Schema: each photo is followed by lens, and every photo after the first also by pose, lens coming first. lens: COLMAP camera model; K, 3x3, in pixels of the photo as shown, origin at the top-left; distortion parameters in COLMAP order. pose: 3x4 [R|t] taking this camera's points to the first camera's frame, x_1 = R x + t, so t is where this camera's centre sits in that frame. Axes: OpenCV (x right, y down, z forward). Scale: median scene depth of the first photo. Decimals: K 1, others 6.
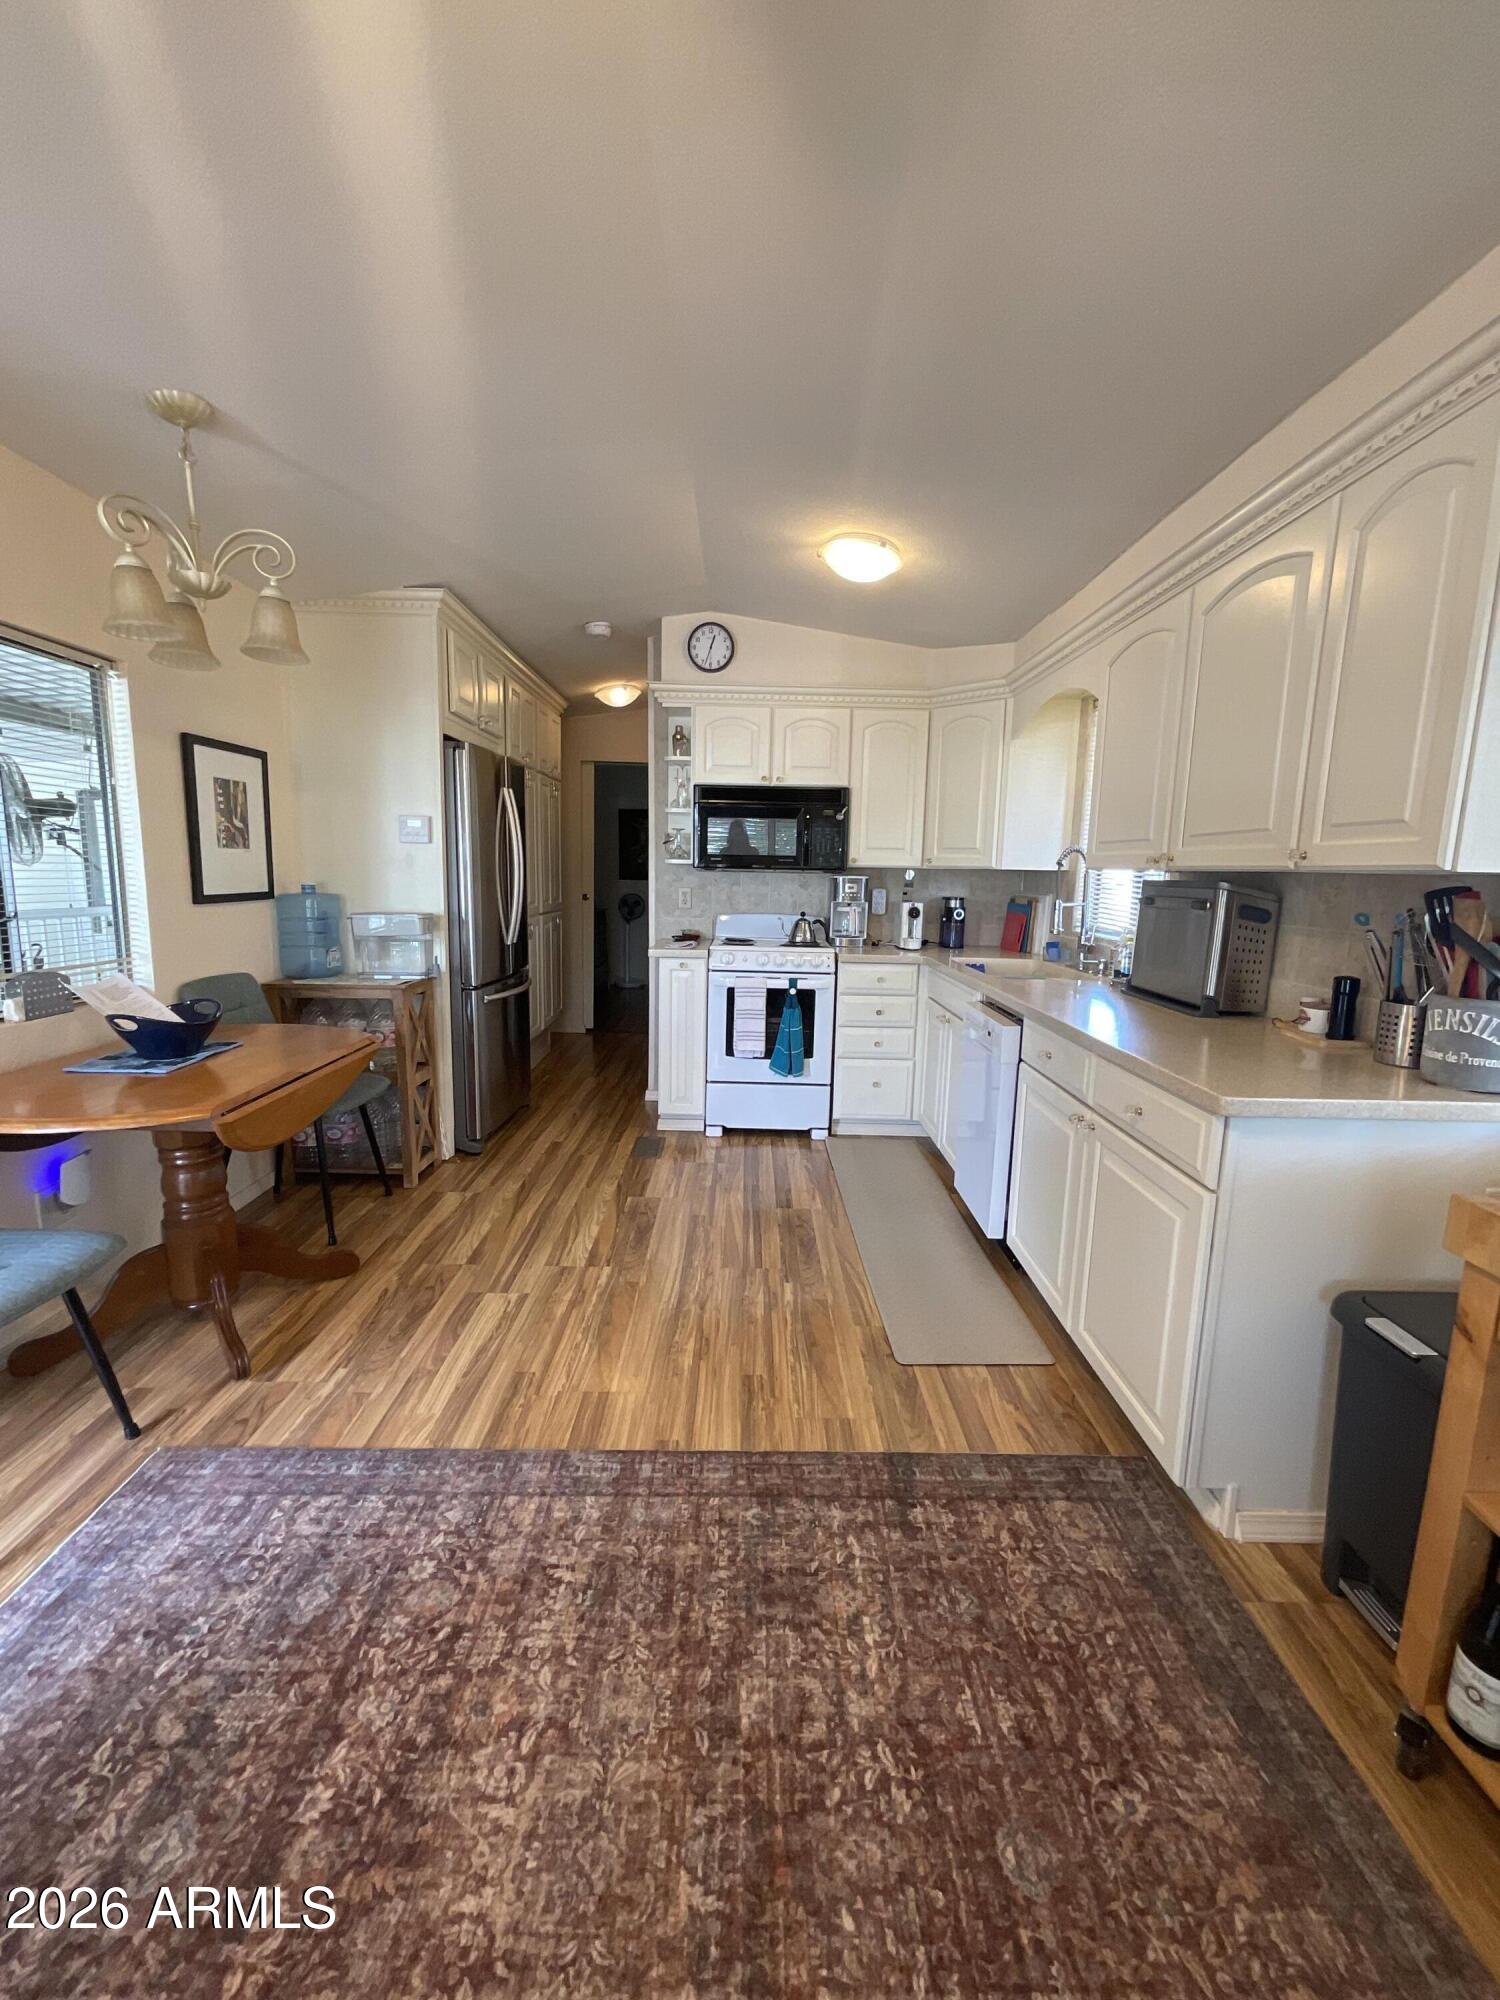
lens RADIAL K [[809.8, 0, 754.3], [0, 809.8, 995.9], [0, 0, 1]] dist [-0.007782, 0.006665]
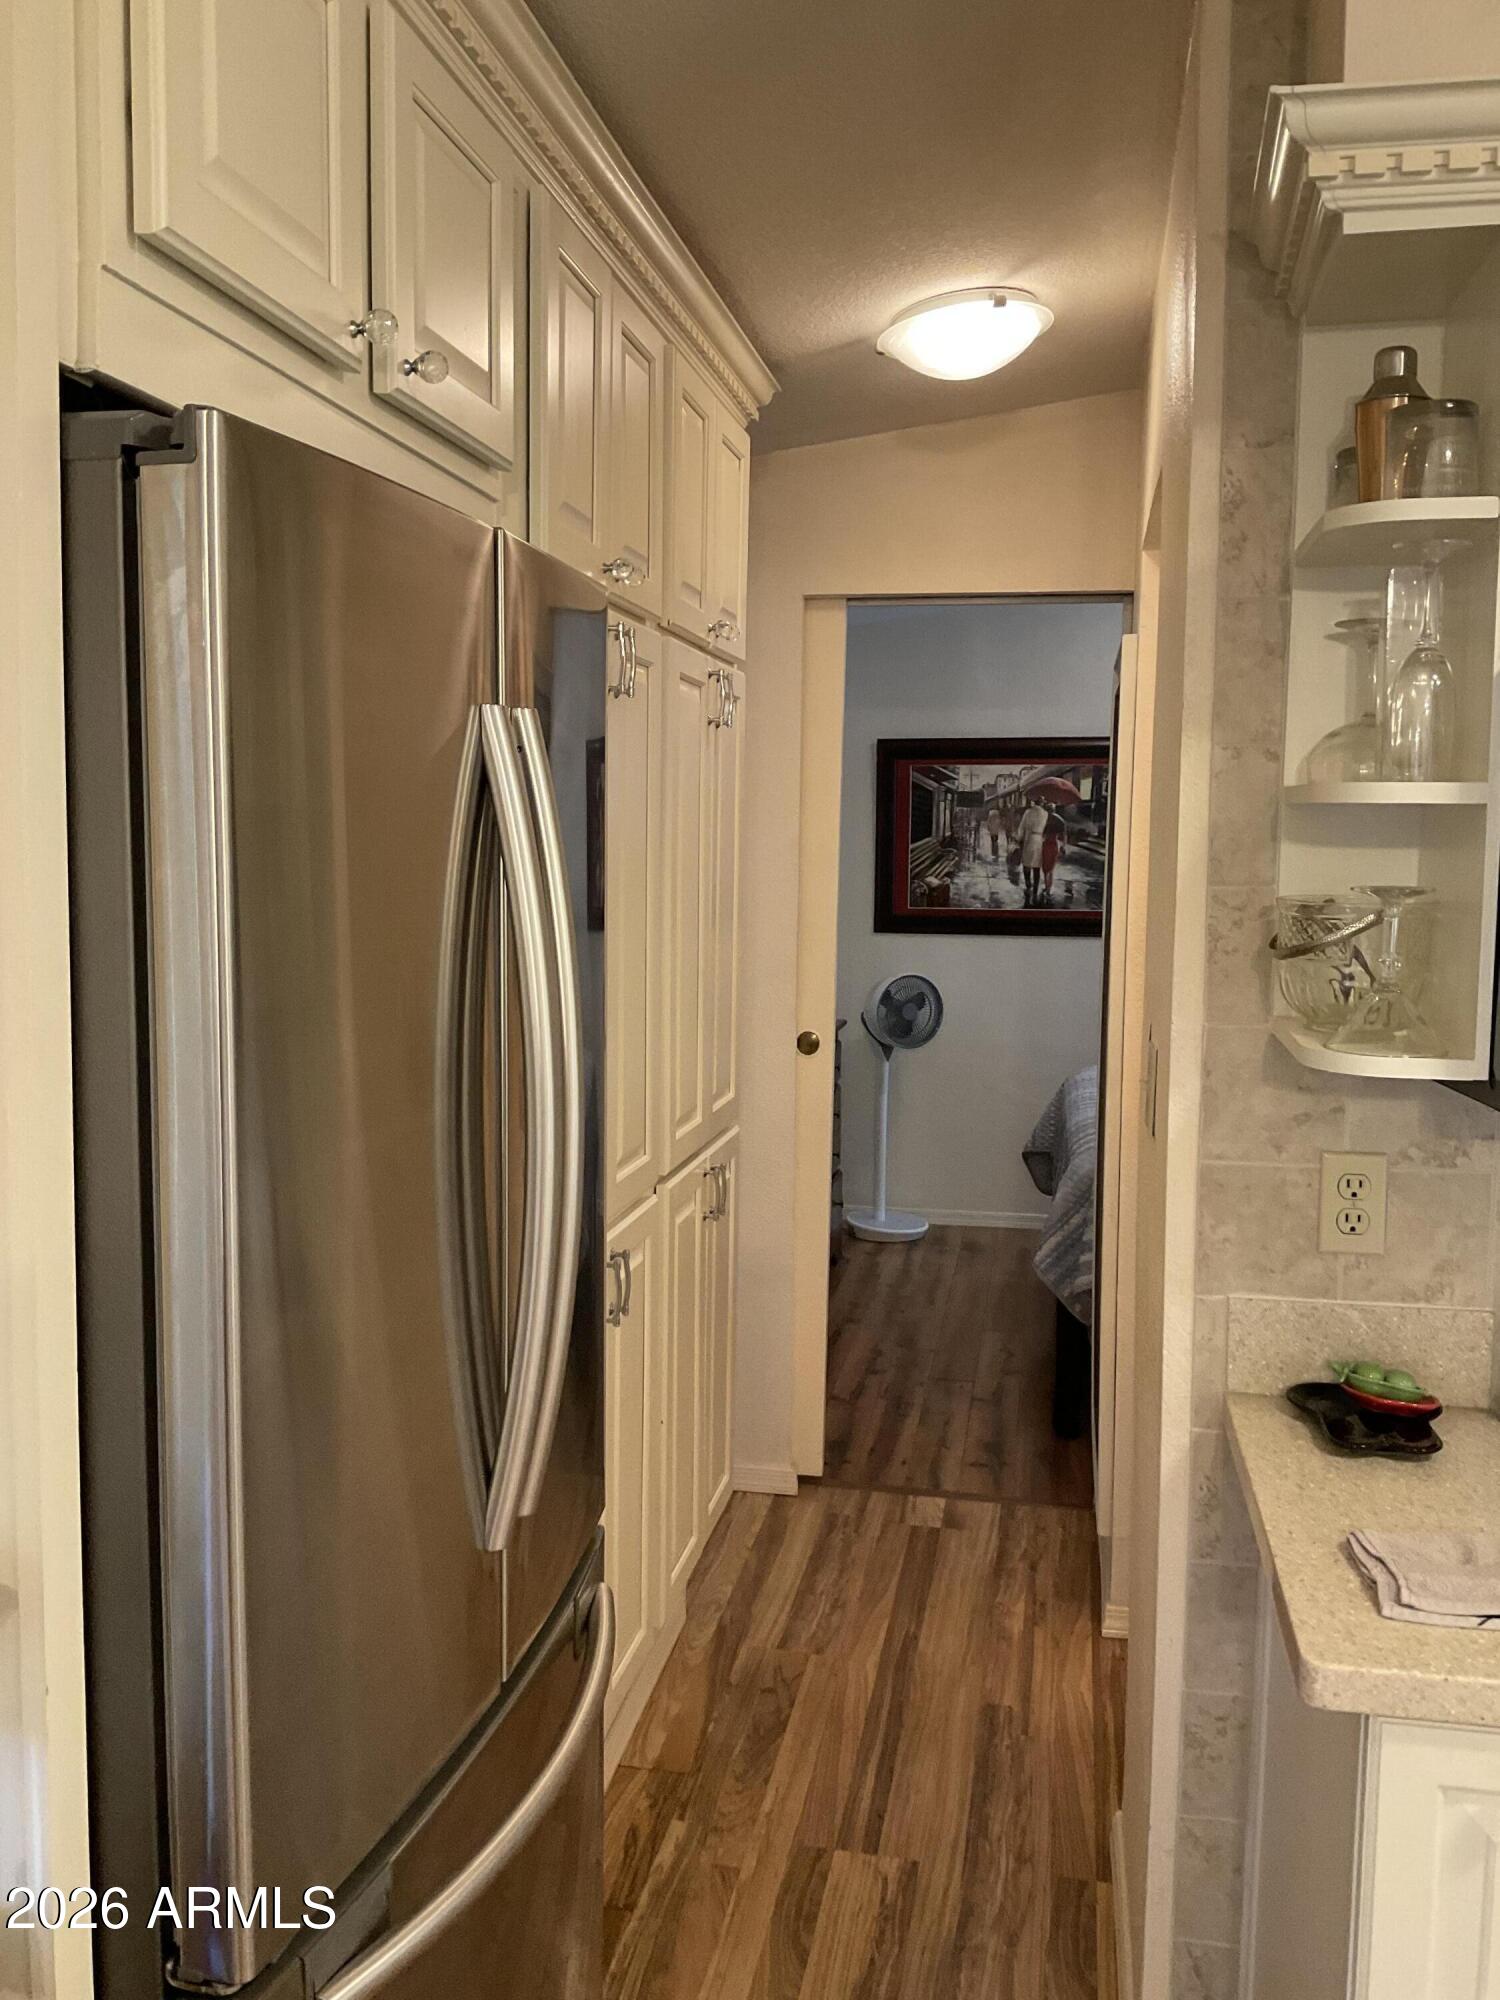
lens RADIAL K [[1678.7, 0, 750.0], [0, 1678.7, 1000.0], [0, 0, 1]] dist [-0.001694, -0.001773]
pose [[0.979348, 0.005235, -0.202114, -0.353152], [-0.018055, 0.997935, -0.061635, -0.338446], [0.201374, 0.064012, 0.977421, 1.303685]]
